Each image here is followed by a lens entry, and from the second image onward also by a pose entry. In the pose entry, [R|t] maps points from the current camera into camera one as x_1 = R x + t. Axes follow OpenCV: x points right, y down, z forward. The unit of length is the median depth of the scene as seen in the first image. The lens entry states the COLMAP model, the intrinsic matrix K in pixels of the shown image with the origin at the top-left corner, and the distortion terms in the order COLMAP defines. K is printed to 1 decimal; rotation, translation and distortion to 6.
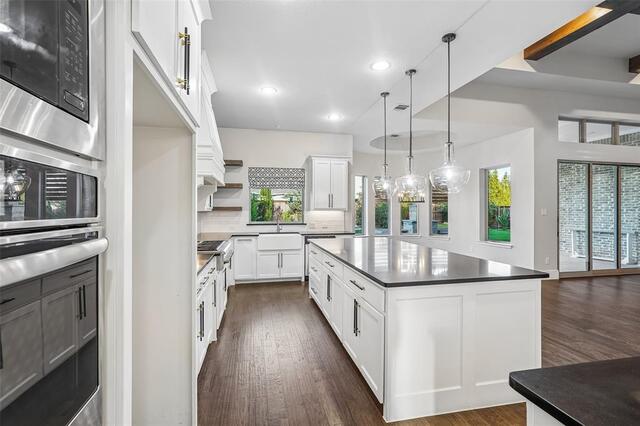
lens RADIAL K [[286.0, 0, 317.8], [0, 286.0, 211.0], [0, 0, 1]] dist [0.001099, 0.001128]
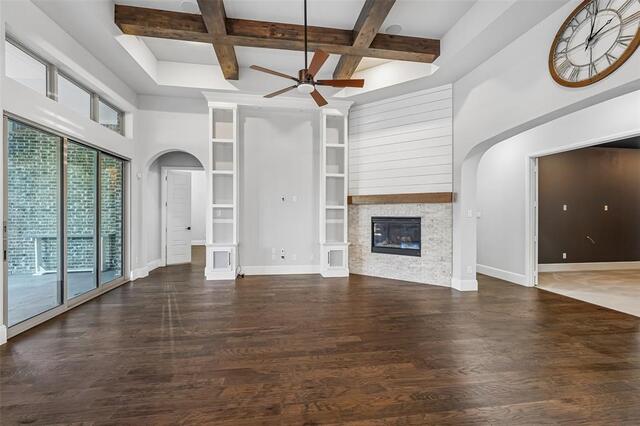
lens RADIAL K [[286.0, 0, 317.9], [0, 286.0, 211.8], [0, 0, 1]] dist [0.001099, 0.001128]
pose [[0.071008, -0.001860, 0.997474, 0.236401], [-0.004720, 0.999986, 0.002200, -0.003534], [-0.997465, -0.004865, 0.070998, 0.260190]]
